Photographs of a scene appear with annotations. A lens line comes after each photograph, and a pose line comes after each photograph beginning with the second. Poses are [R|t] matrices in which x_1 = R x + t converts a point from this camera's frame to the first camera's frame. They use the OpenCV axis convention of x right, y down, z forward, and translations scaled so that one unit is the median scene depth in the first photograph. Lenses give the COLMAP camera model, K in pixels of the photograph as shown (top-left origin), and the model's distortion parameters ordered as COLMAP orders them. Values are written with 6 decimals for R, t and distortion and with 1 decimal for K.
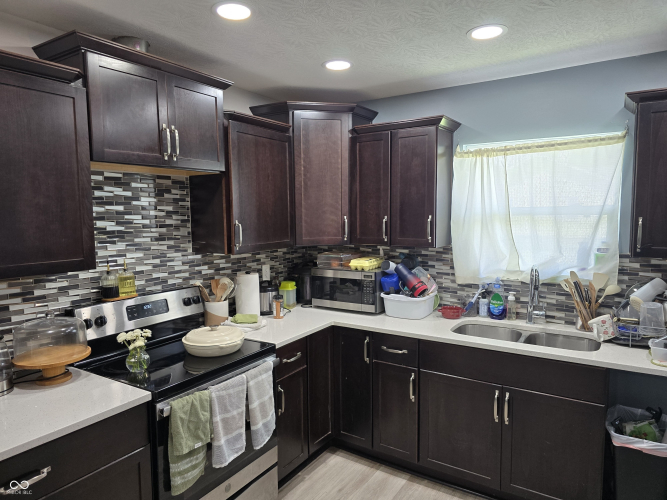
lens RADIAL K [[446.7, 0, 333.8], [0, 446.7, 249.1], [0, 0, 1]] dist [0.045567, -0.039552]
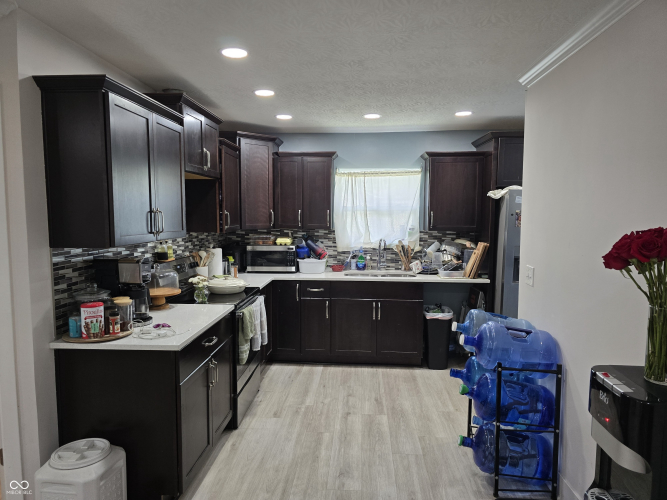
lens RADIAL K [[446.7, 0, 329.6], [0, 446.7, 251.1], [0, 0, 1]] dist [0.045567, -0.039552]
pose [[0.873708, -0.027963, 0.485647, -0.587014], [0.028129, 0.999580, 0.006950, 0.066198], [-0.485637, 0.007589, 0.874128, -0.455979]]
